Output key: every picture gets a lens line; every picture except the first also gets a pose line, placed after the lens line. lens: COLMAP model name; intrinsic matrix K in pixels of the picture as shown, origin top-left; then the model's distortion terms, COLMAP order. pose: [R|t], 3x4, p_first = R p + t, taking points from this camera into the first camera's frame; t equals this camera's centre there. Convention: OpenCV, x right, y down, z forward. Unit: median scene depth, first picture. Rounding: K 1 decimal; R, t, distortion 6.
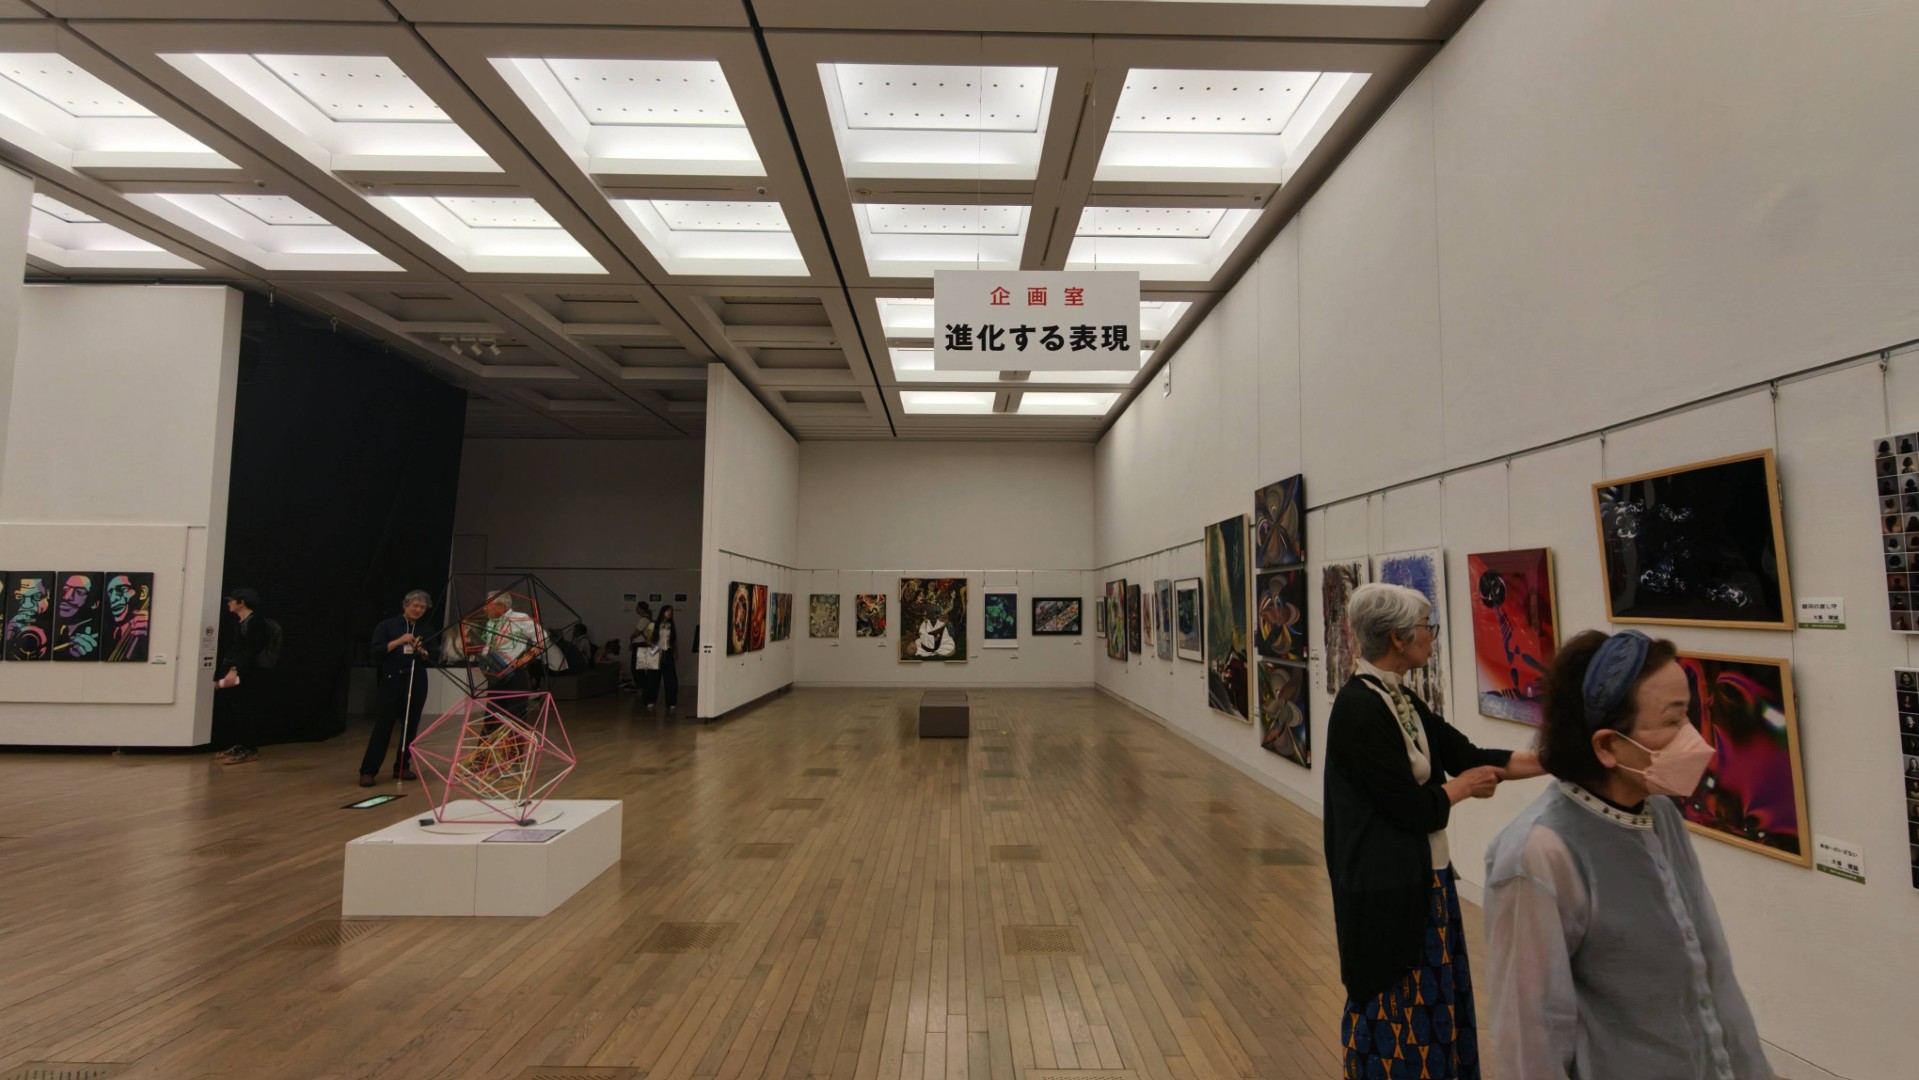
lens RADIAL K [[894.7, 0, 962.6], [0, 894.7, 538.9], [0, 0, 1]] dist [0.022626, 0.000319]
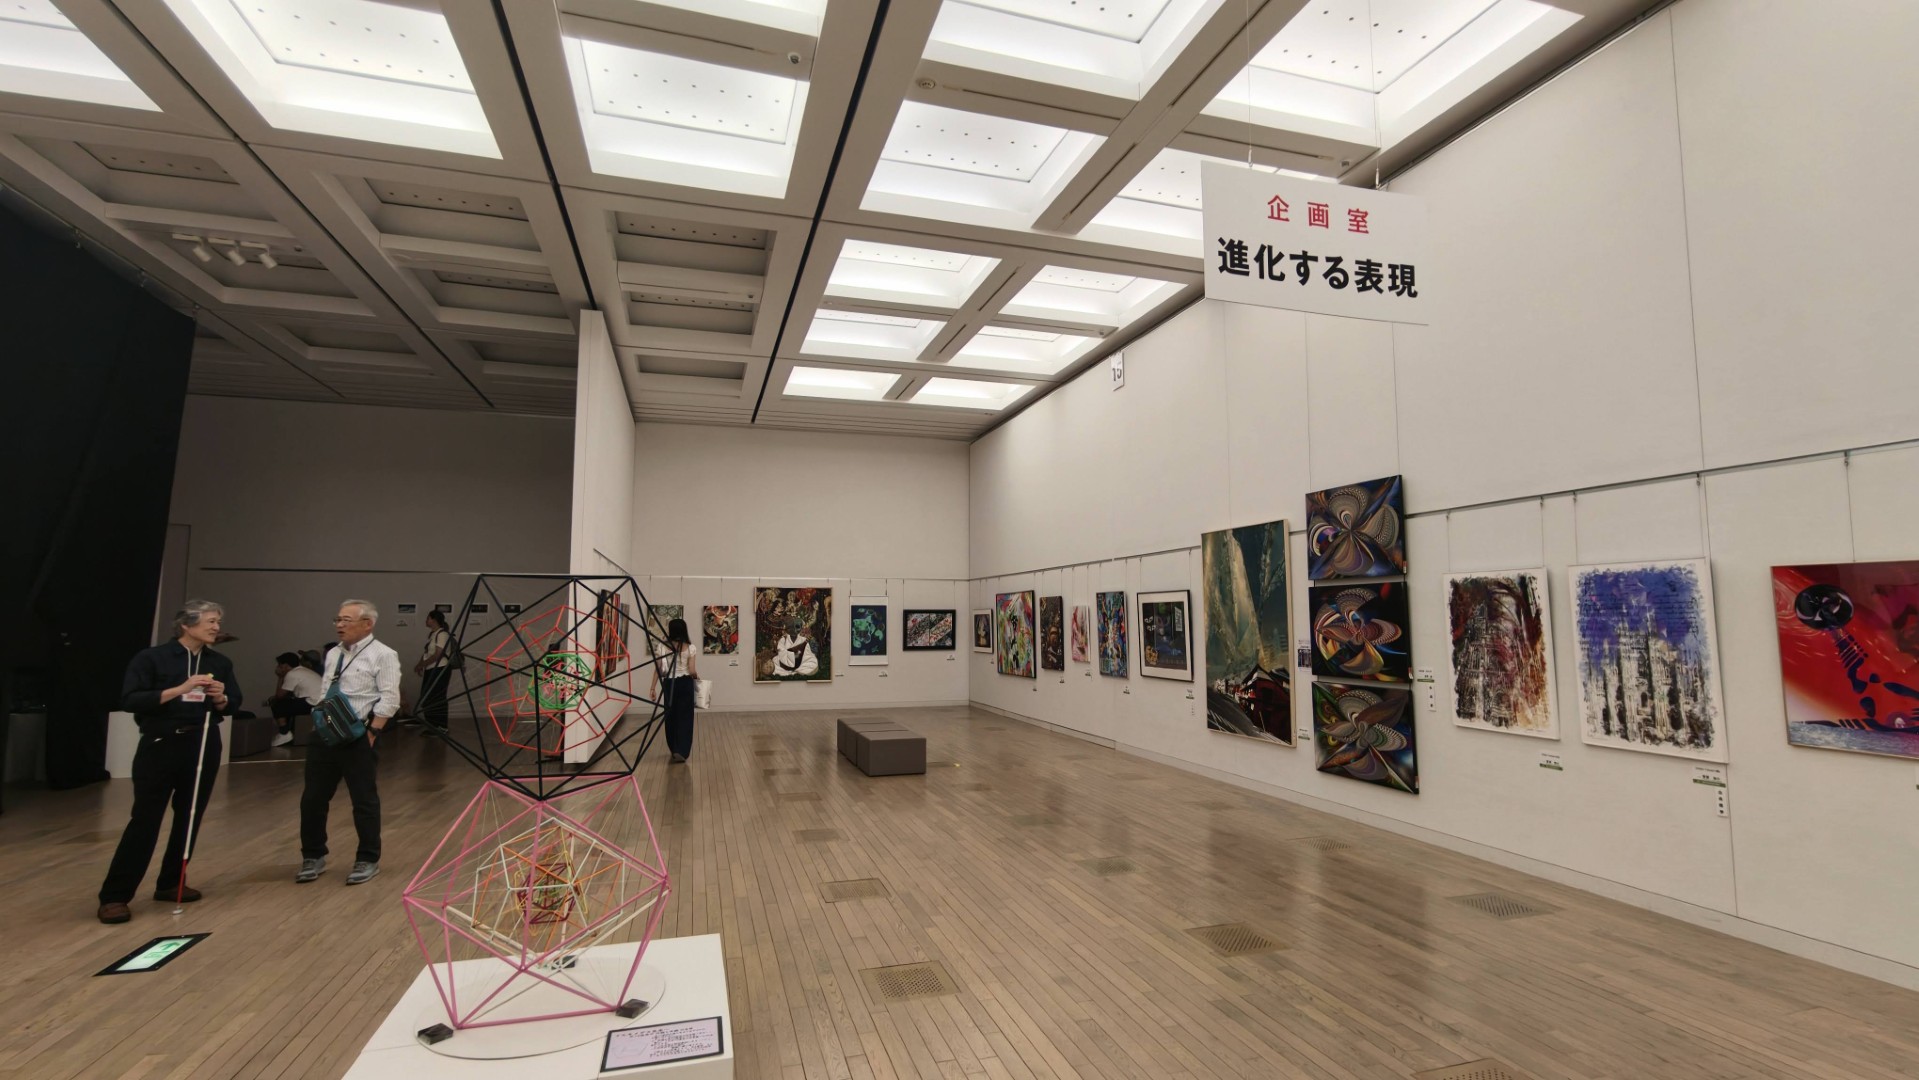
lens RADIAL K [[894.7, 0, 962.6], [0, 894.7, 538.9], [0, 0, 1]] dist [0.022626, 0.000319]
pose [[0.960912, 0.025061, 0.275717, -0.198759], [-0.021795, 0.999651, -0.014903, 0.009625], [-0.275994, 0.008311, 0.961123, 0.173950]]
